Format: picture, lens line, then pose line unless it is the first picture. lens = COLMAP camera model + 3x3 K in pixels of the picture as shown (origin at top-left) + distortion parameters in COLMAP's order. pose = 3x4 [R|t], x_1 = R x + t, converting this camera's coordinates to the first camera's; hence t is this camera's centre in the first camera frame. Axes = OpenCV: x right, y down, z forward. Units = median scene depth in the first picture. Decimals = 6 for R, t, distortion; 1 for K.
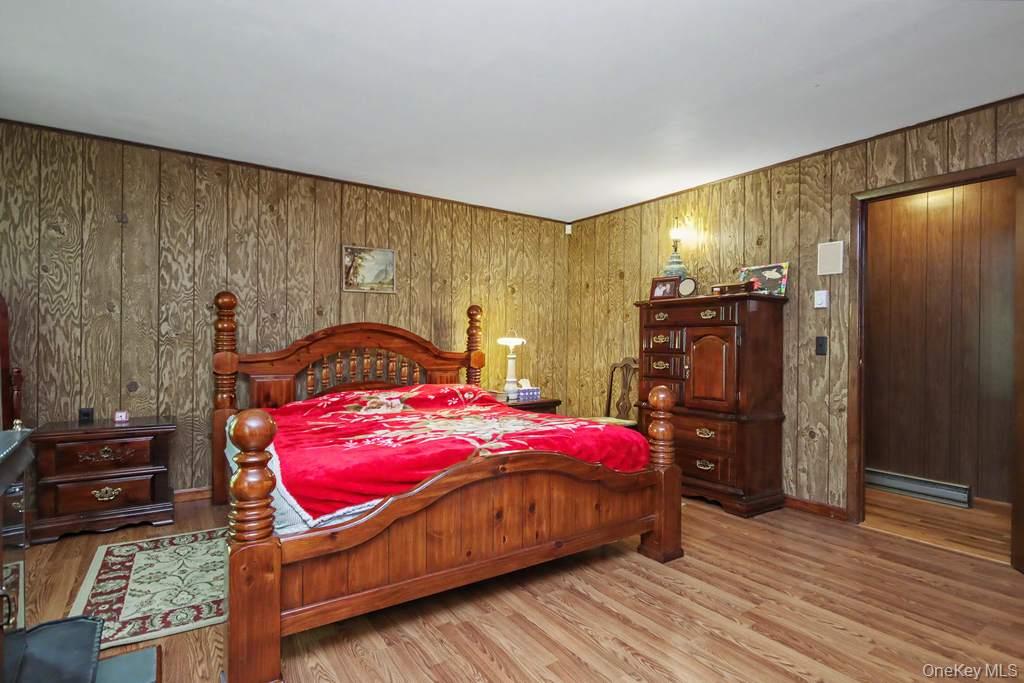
lens RADIAL K [[504.5, 0, 506.9], [0, 504.5, 352.2], [0, 0, 1]] dist [-0.024027, -0.000038]
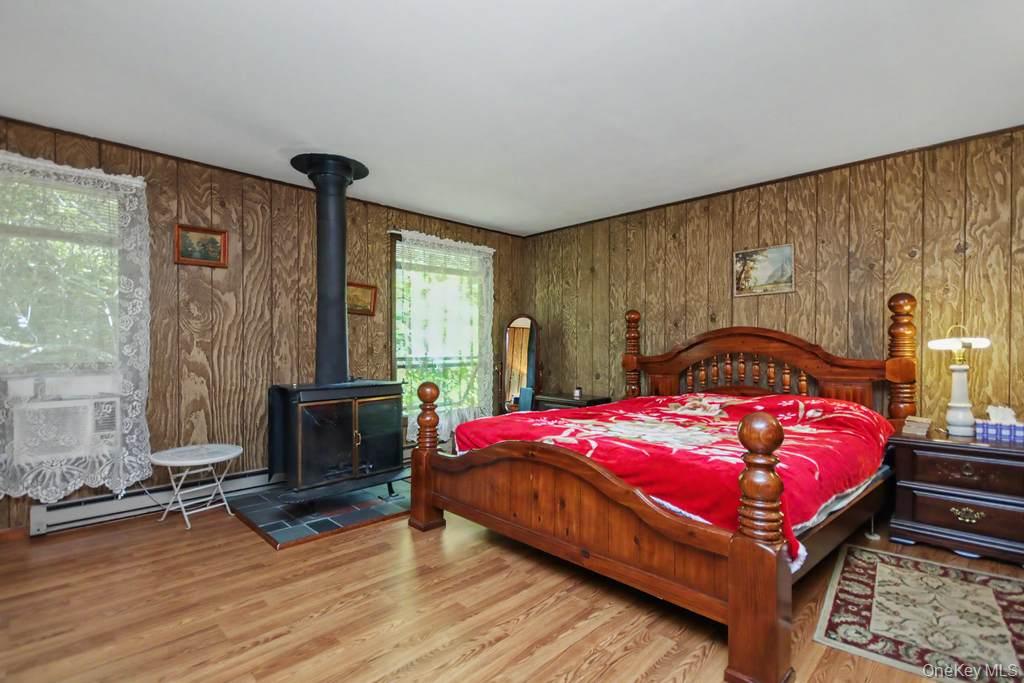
lens RADIAL K [[486.1, 0, 513.0], [0, 486.1, 340.7], [0, 0, 1]] dist [0.001272, -0.000027]
pose [[0.186478, -0.027583, -0.982072, 0.571560], [-0.023198, 0.999204, -0.032469, 0.009405], [0.982185, 0.028837, 0.185690, 0.393247]]
